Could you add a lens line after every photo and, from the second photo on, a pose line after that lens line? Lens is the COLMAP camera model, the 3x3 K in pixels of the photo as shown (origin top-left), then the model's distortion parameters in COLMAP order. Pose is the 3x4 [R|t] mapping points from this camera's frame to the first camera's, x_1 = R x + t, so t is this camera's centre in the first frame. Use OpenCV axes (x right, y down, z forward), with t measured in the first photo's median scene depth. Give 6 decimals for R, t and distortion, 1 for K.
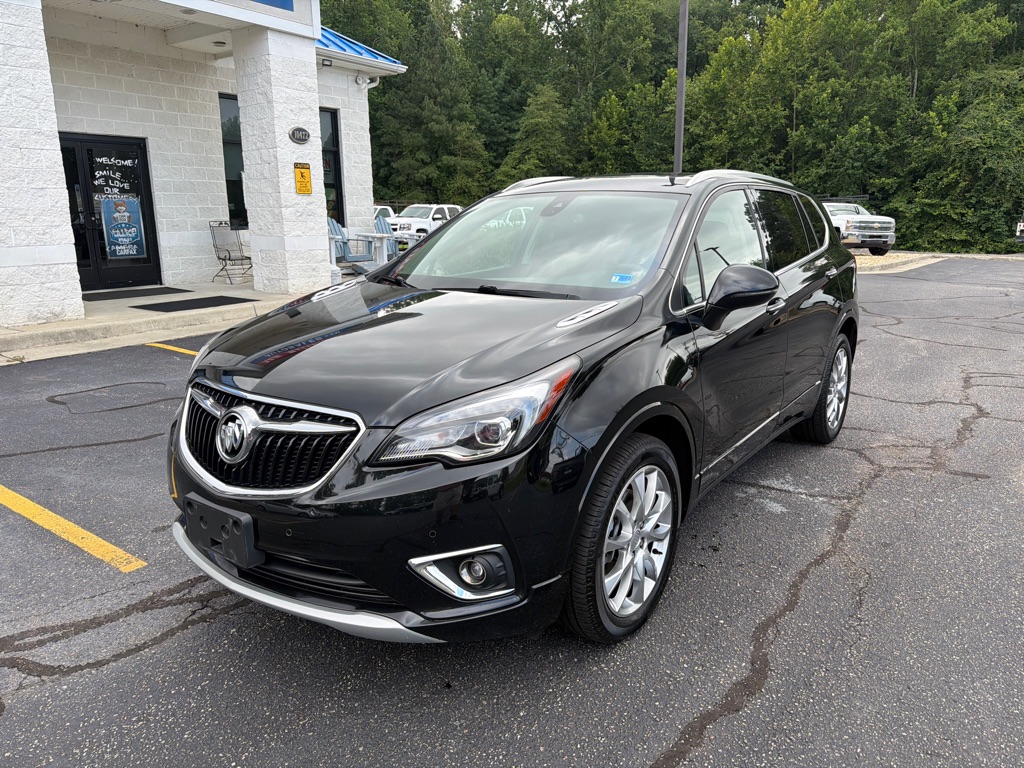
lens RADIAL K [[711.2, 0, 513.9], [0, 711.2, 379.6], [0, 0, 1]] dist [0.004278, -0.005392]
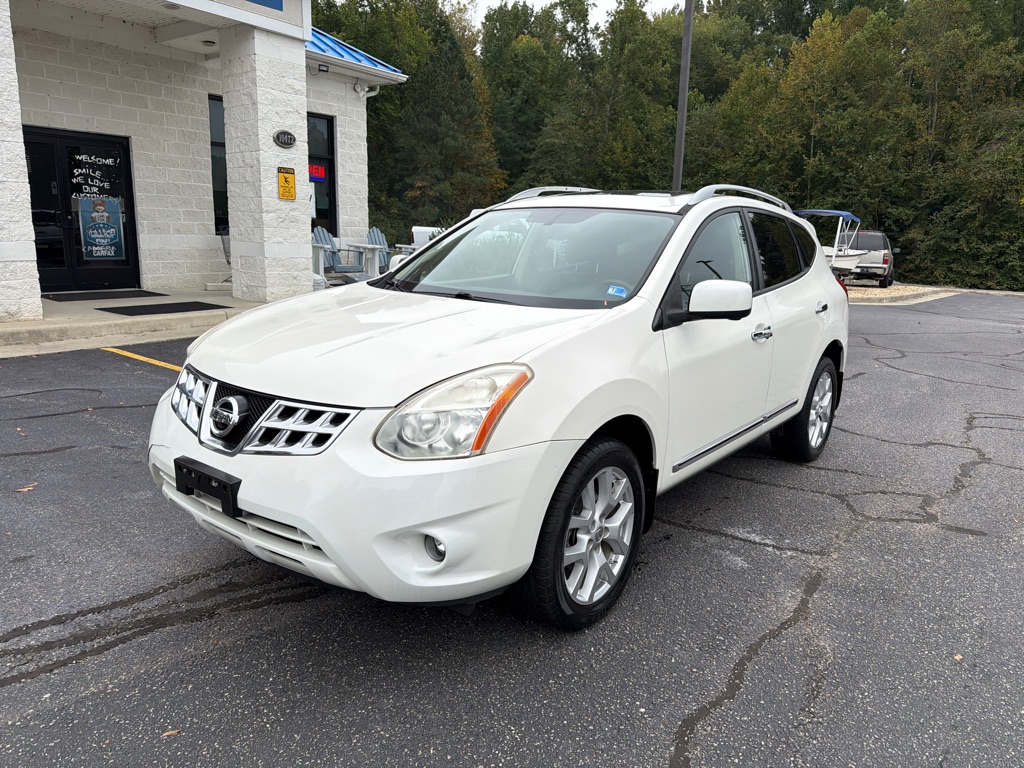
lens RADIAL K [[713.2, 0, 515.0], [0, 713.2, 385.3], [0, 0, 1]] dist [0.000212, -0.000540]
pose [[0.999200, 0.038235, -0.011710, 0.033440], [-0.038456, 0.999075, -0.019253, -0.002689], [0.010963, 0.019688, 0.999746, 0.040811]]
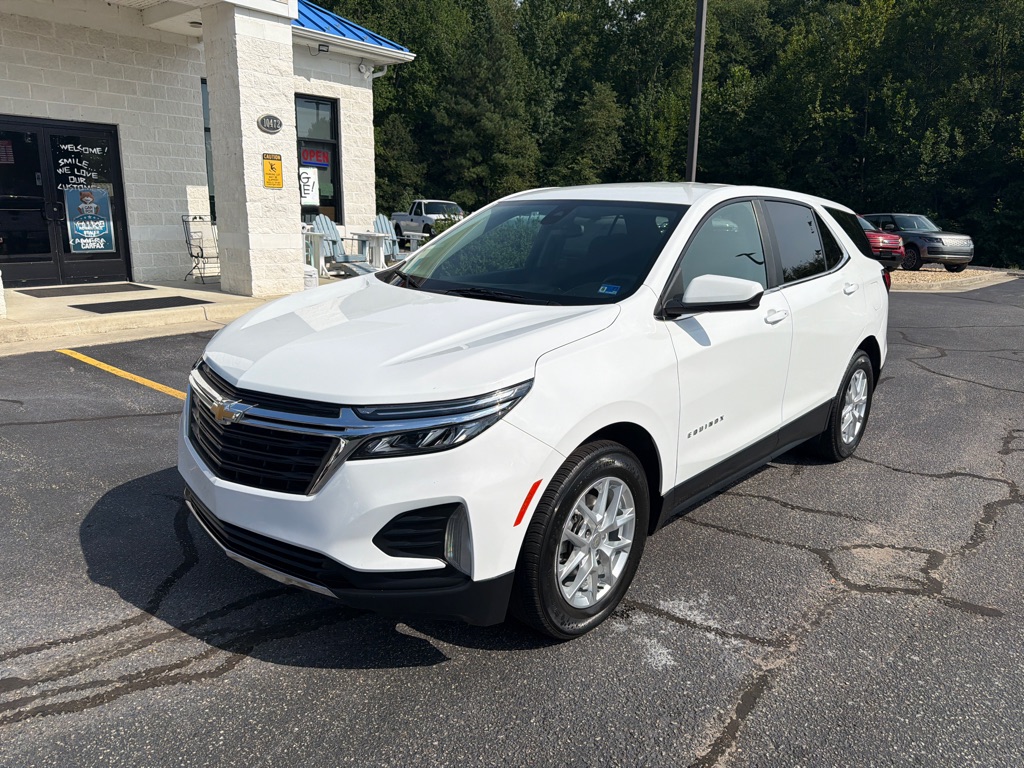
lens RADIAL K [[718.5, 0, 513.4], [0, 718.5, 381.1], [0, 0, 1]] dist [-0.005637, 0.002034]
pose [[0.996267, 0.042292, -0.075259, 0.089094], [-0.042389, 0.999101, 0.000314, -0.025299], [0.075205, 0.002877, 0.997164, 0.101434]]
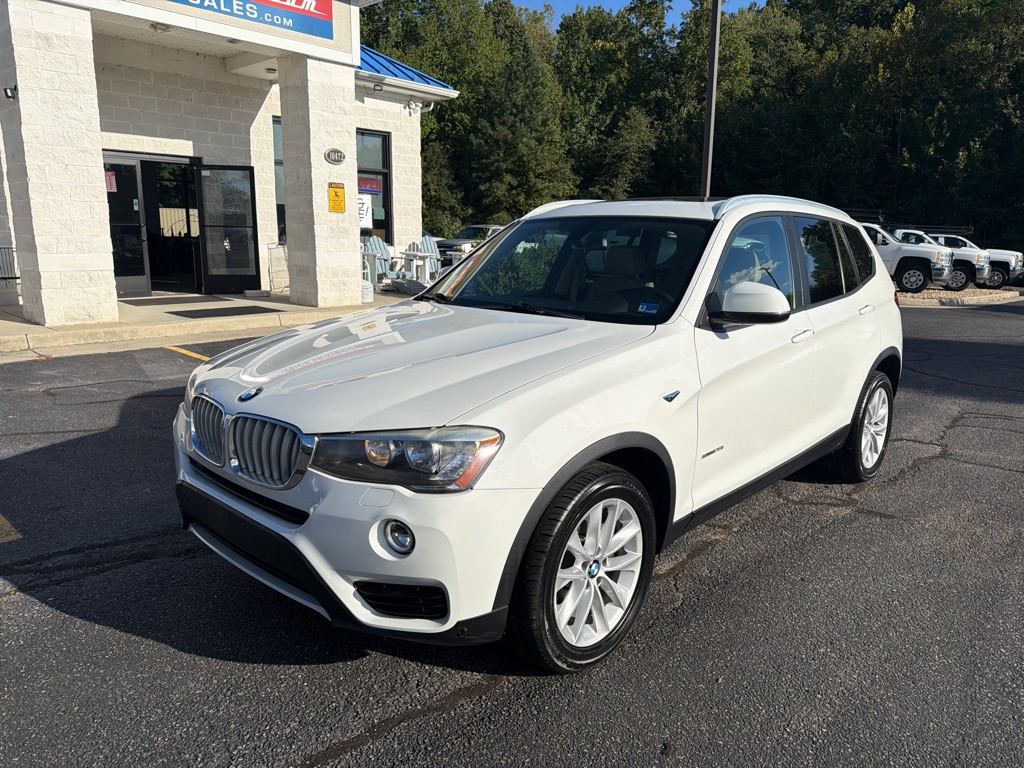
lens RADIAL K [[712.1, 0, 515.4], [0, 712.1, 383.5], [0, 0, 1]] dist [0.009922, -0.008181]
pose [[0.991564, 0.047354, -0.120662, 0.100759], [-0.050535, 0.998447, -0.023439, 0.002523], [0.119364, 0.029339, 0.992417, -0.003038]]
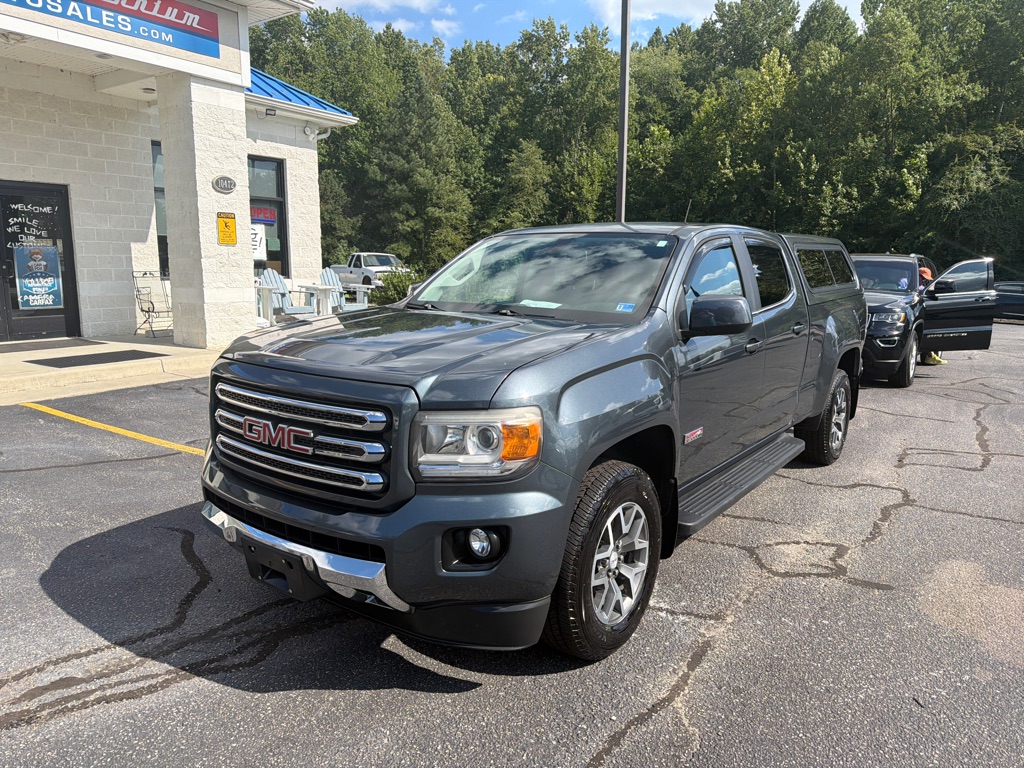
lens RADIAL K [[712.8, 0, 511.7], [0, 712.8, 382.9], [0, 0, 1]] dist [0.005358, -0.006764]
pose [[0.999869, 0.012505, 0.010262, 0.075296], [-0.011796, 0.997721, -0.066435, -0.016459], [-0.011069, 0.066305, 0.997738, 0.053242]]
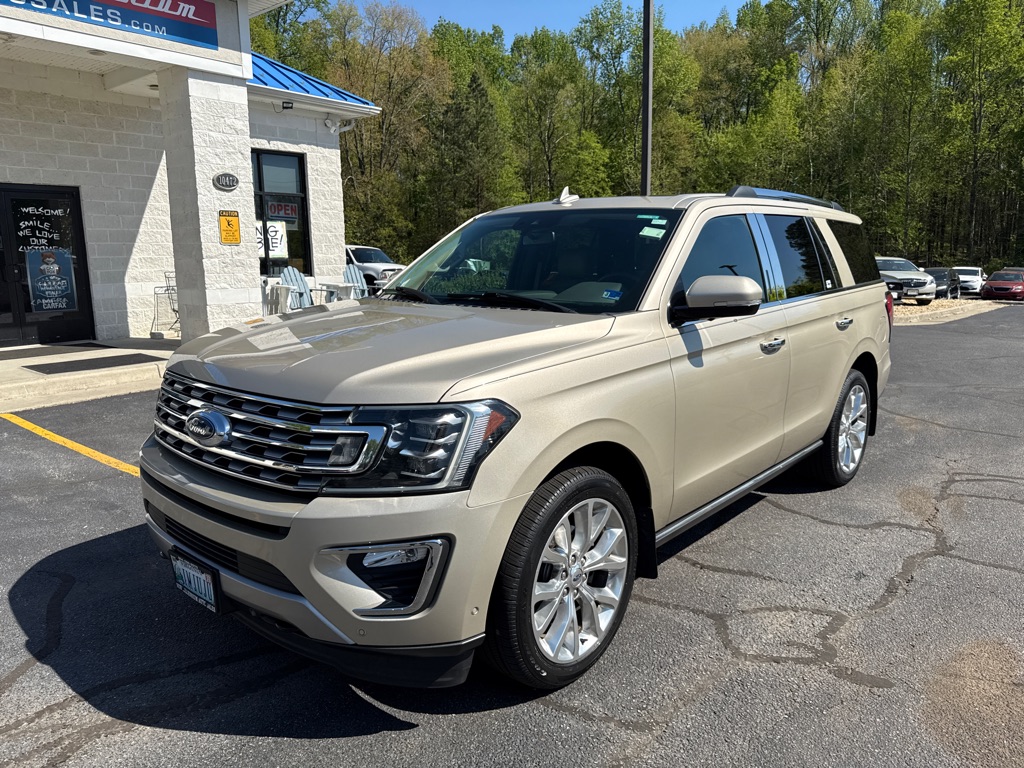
lens RADIAL K [[718.3, 0, 507.4], [0, 718.3, 382.8], [0, 0, 1]] dist [-0.000070, -0.002230]
pose [[0.996323, 0.009753, -0.085119, 0.137382], [-0.014271, 0.998512, -0.052625, -0.036513], [0.084479, 0.053646, 0.994980, 0.112774]]
